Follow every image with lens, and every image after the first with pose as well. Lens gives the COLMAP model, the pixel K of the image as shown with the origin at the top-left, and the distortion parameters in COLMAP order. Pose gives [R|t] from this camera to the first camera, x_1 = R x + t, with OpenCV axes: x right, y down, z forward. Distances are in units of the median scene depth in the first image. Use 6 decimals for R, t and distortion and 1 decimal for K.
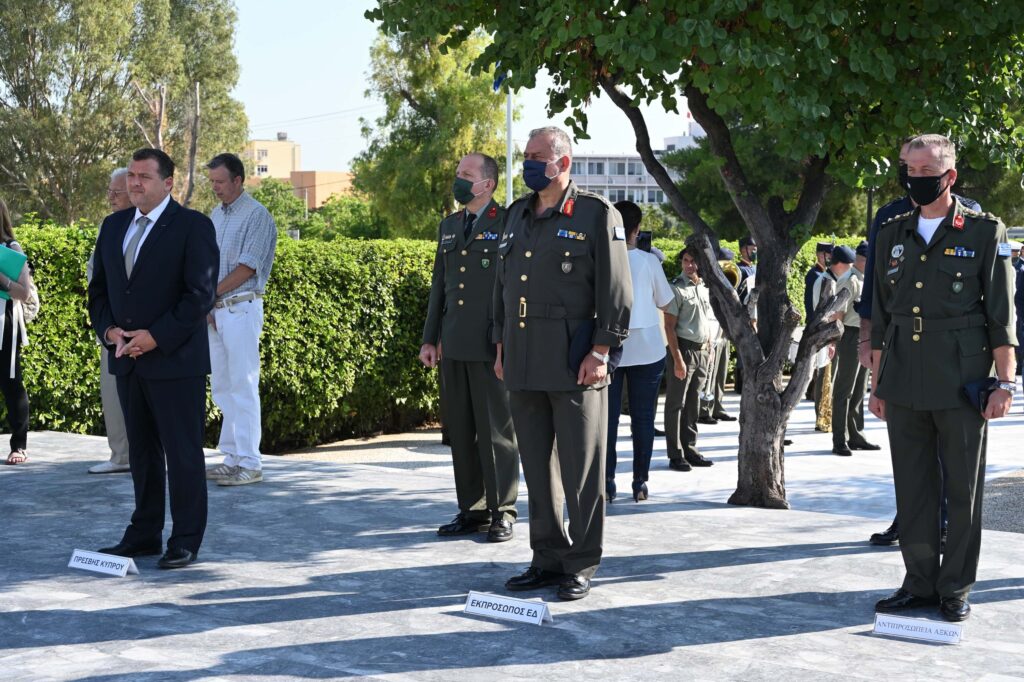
lens RADIAL K [[1650.9, 0, 496.9], [0, 1650.9, 342.4], [0, 0, 1]] dist [-0.002079, -0.003364]
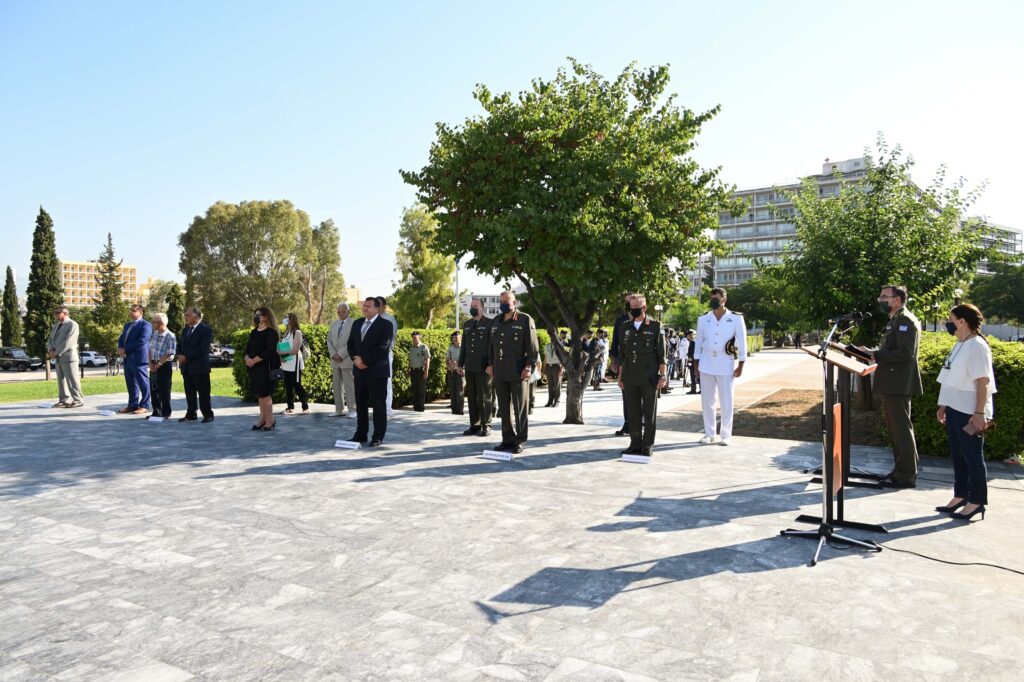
lens RADIAL K [[678.5, 0, 506.8], [0, 678.5, 341.1], [0, 0, 1]] dist [0.002174, 0.000207]
pose [[0.995195, -0.002931, 0.097867, -0.042589], [0.007243, 0.999017, -0.043727, 0.005421], [-0.097642, 0.044226, 0.994238, -0.090357]]
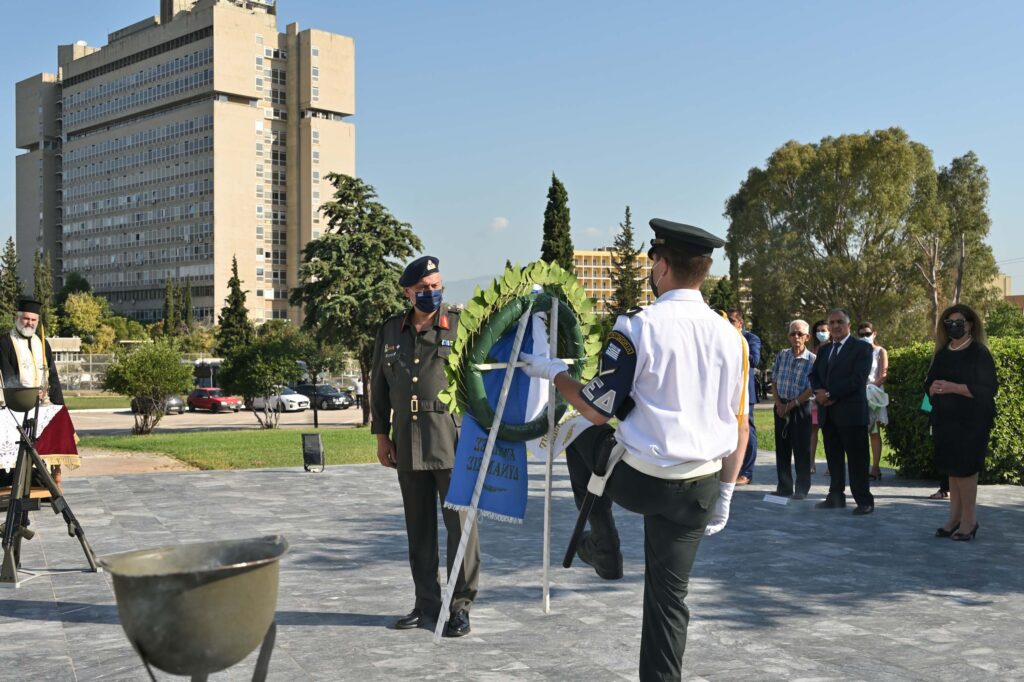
lens RADIAL K [[1124.6, 0, 503.5], [0, 1124.6, 347.1], [0, 0, 1]] dist [0.004879, -0.008703]
pose [[0.862752, -0.001373, -0.505625, -0.135878], [-0.029650, 0.998138, -0.053302, 0.001030], [0.504757, 0.060978, 0.861105, -0.031025]]
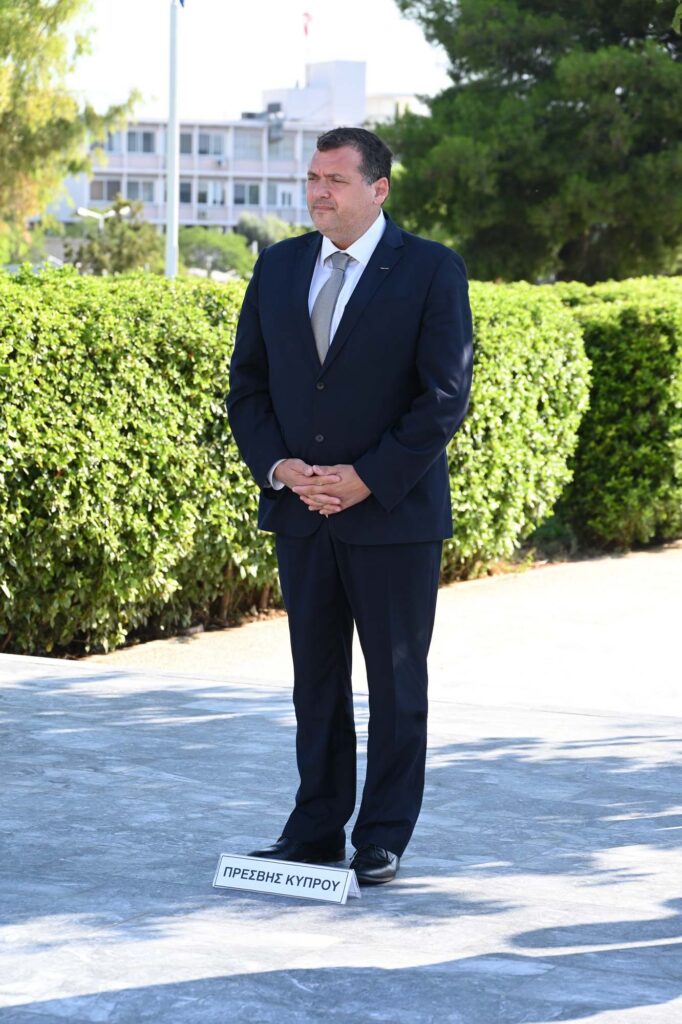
lens RADIAL K [[2961.5, 0, 341.0], [0, 2961.5, 512.0], [0, 0, 1]] dist [0.034637, -0.203084]
pose [[0.988921, 0.005066, 0.148353, -0.188291], [-0.008000, 0.999784, 0.019187, -0.004347], [-0.148224, -0.020161, 0.988748, 0.008637]]
